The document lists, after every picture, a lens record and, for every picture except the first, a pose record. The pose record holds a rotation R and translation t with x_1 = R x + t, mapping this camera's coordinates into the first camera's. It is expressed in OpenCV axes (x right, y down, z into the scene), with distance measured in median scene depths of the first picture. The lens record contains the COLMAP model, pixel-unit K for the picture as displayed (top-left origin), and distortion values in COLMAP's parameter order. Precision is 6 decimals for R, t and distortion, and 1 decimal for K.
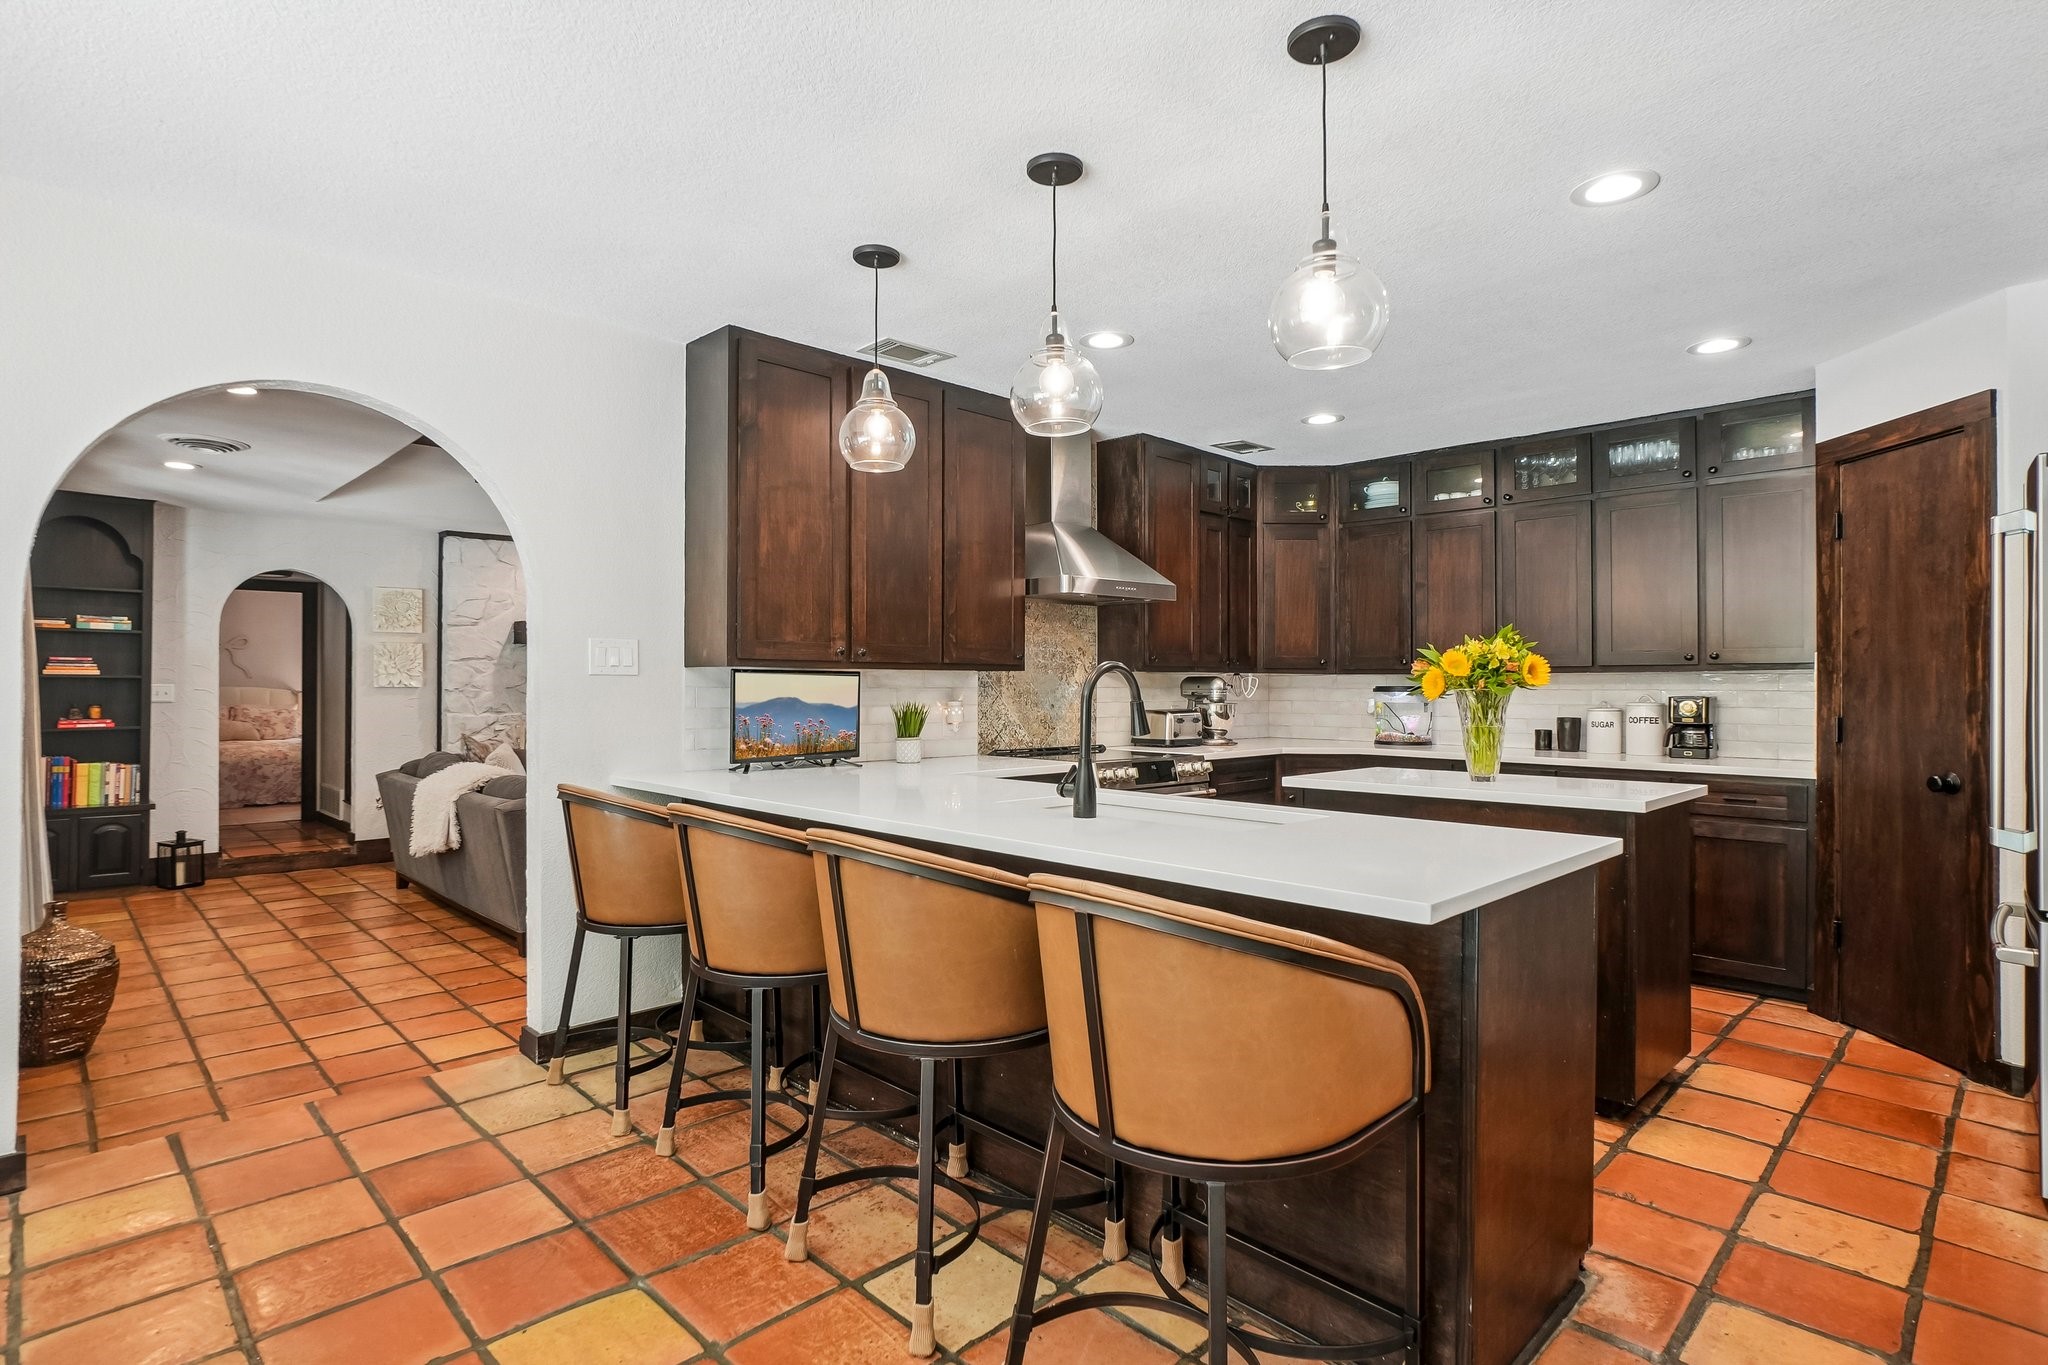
lens RADIAL K [[1029.0, 0, 978.0], [0, 1029.0, 684.1], [0, 0, 1]] dist [-0.011148, 0.002084]
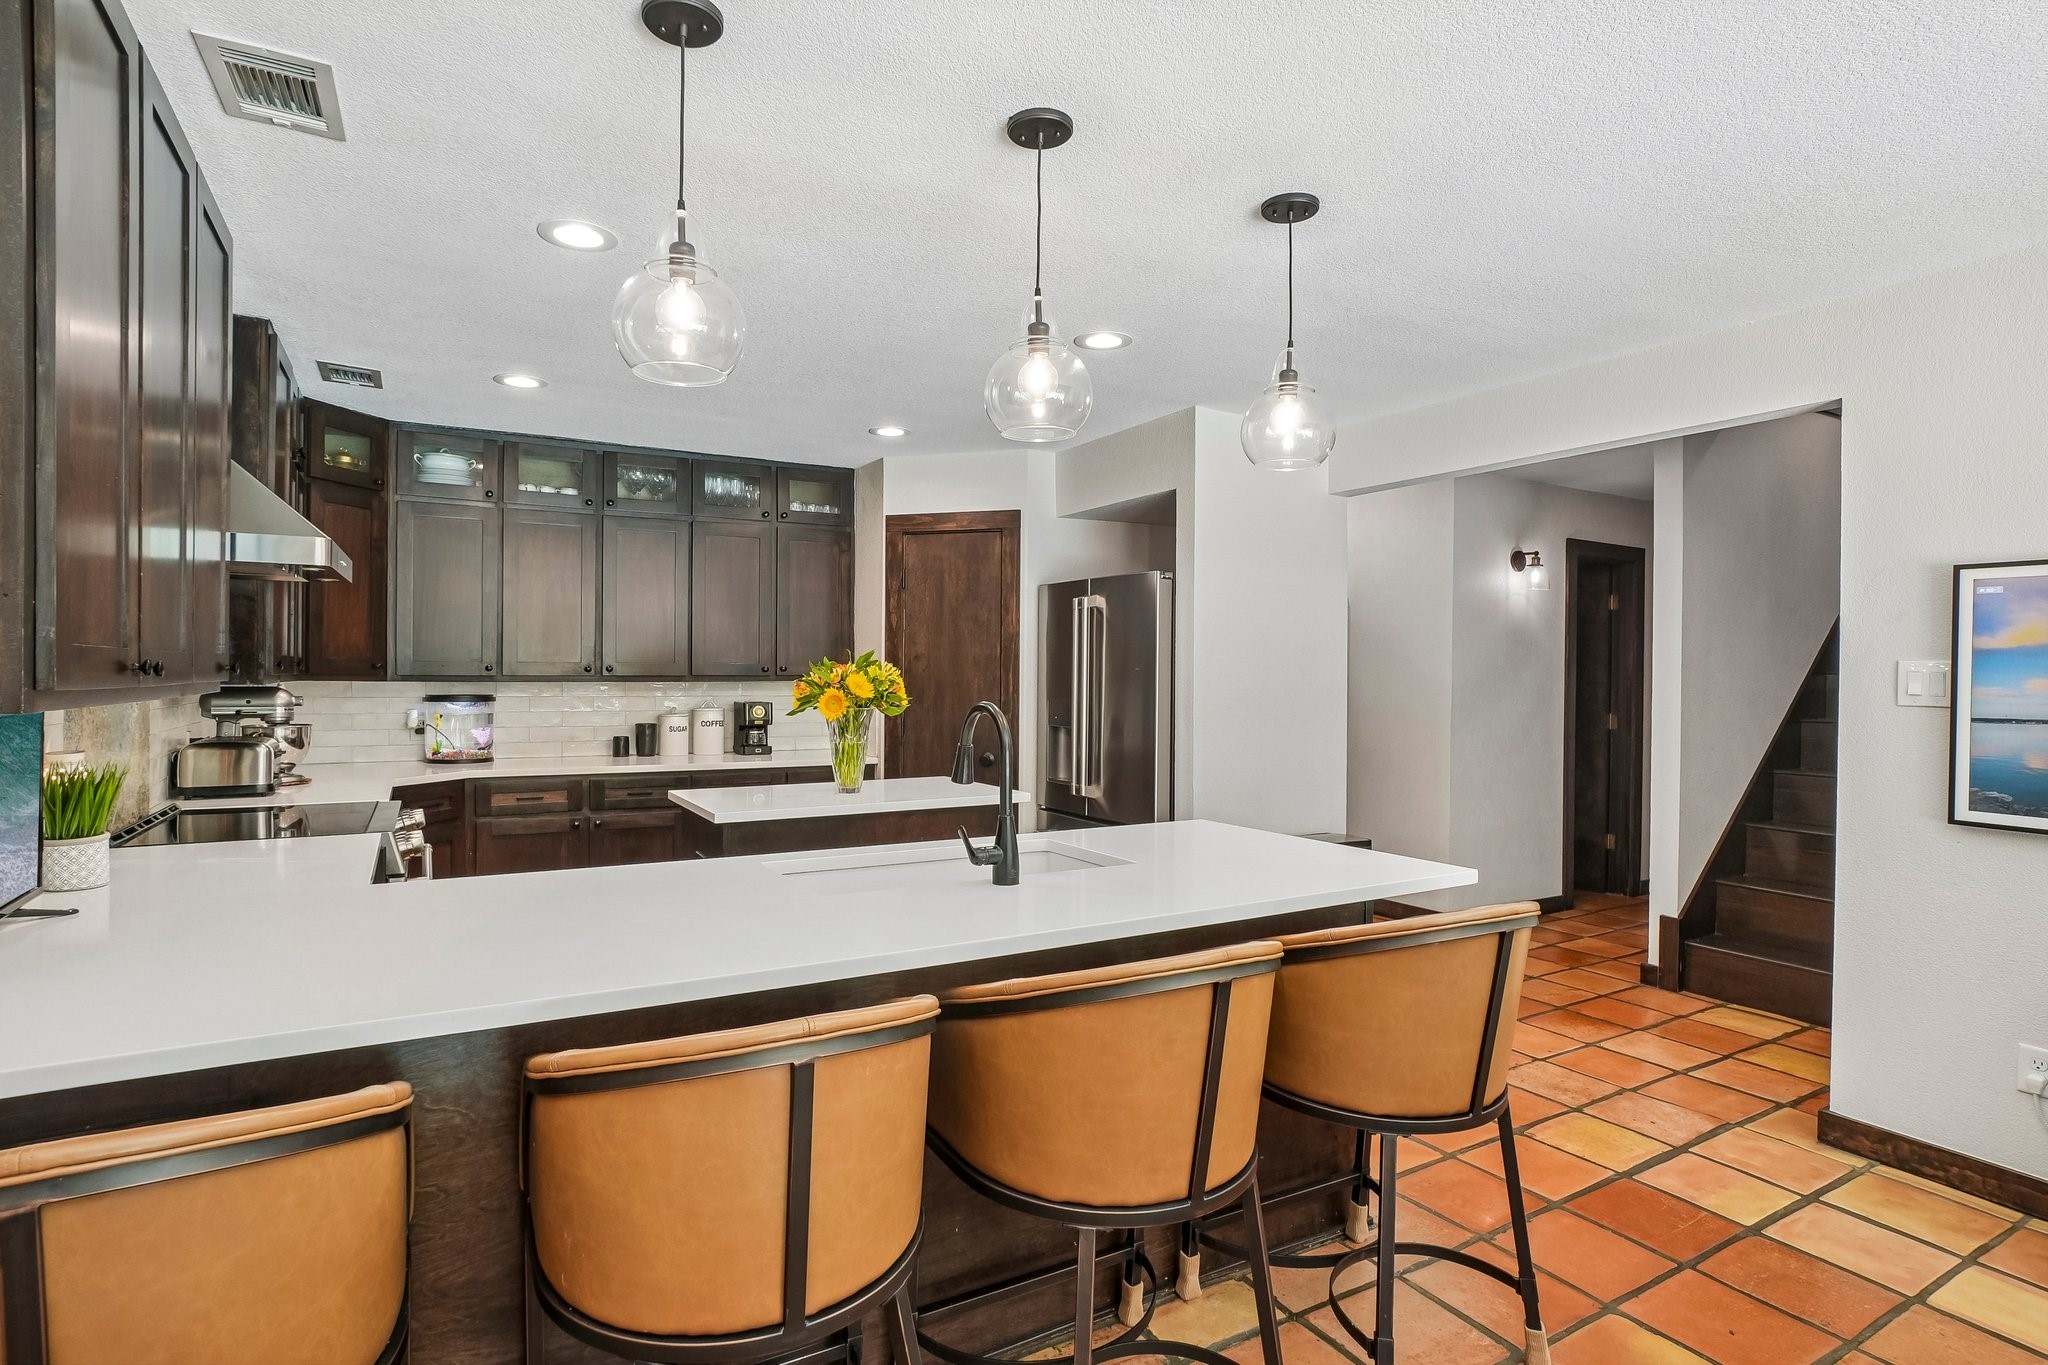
lens RADIAL K [[1029.0, 0, 1029.5], [0, 1029.0, 676.0], [0, 0, 1]] dist [-0.011148, 0.002084]
pose [[0.252472, -0.002649, 0.967601, -0.375144], [-0.006812, 0.999967, 0.004515, -0.025676], [-0.967580, -0.007731, 0.252445, 0.397341]]
